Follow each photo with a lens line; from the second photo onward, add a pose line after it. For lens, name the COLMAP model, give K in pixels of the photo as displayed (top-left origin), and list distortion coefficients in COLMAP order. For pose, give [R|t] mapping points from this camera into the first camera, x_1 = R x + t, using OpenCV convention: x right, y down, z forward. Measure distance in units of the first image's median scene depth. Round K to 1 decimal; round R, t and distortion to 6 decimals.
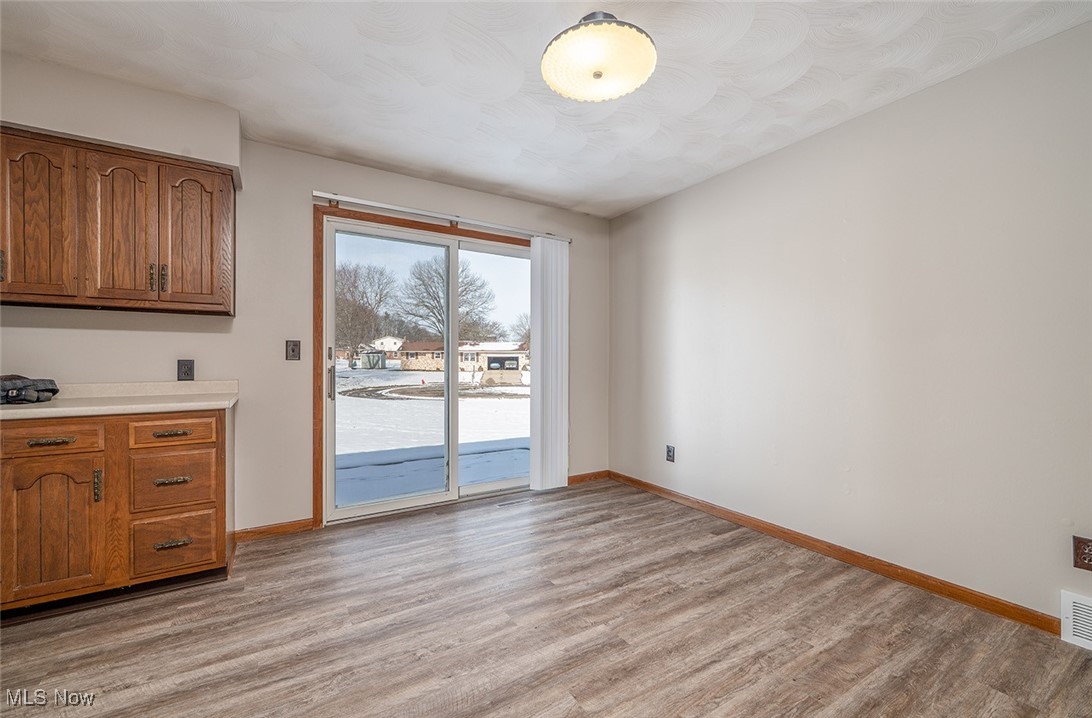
lens RADIAL K [[447.5, 0, 546.8], [0, 447.5, 359.7], [0, 0, 1]] dist [0.000038, 0.000010]
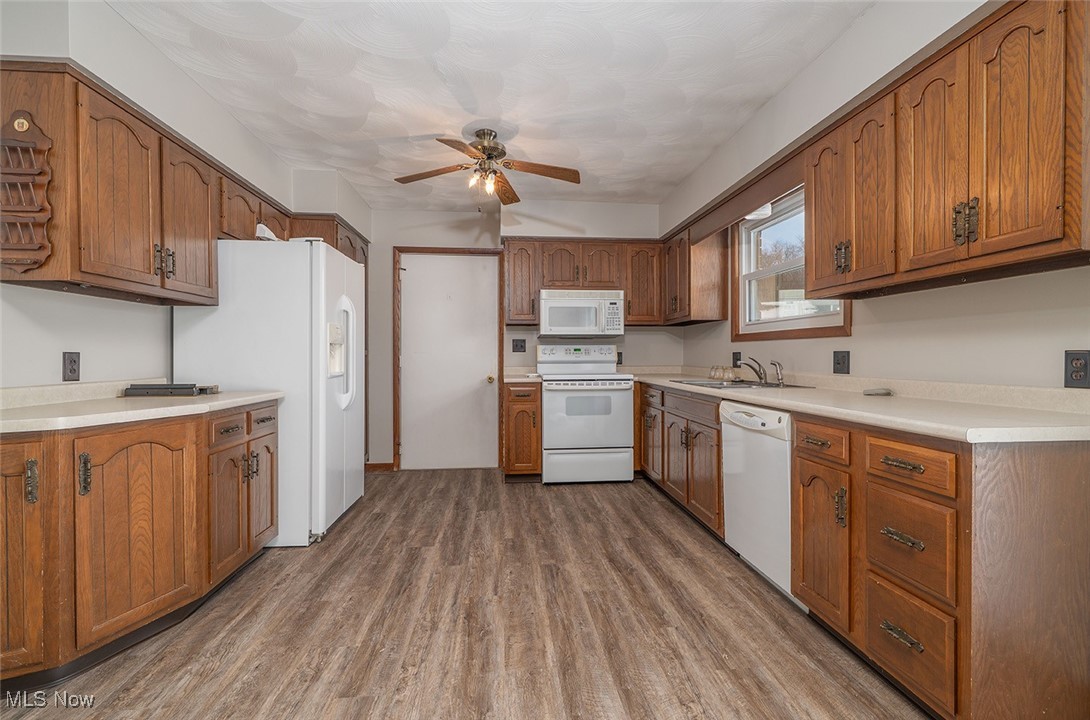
lens RADIAL K [[473.3, 0, 542.8], [0, 473.3, 362.6], [0, 0, 1]] dist [-0.014298, -0.001020]
pose [[-0.444944, 0.008842, -0.895515, -0.007361], [-0.002302, 0.999937, 0.011017, 0.011386], [0.895555, 0.006963, -0.444896, 0.805959]]
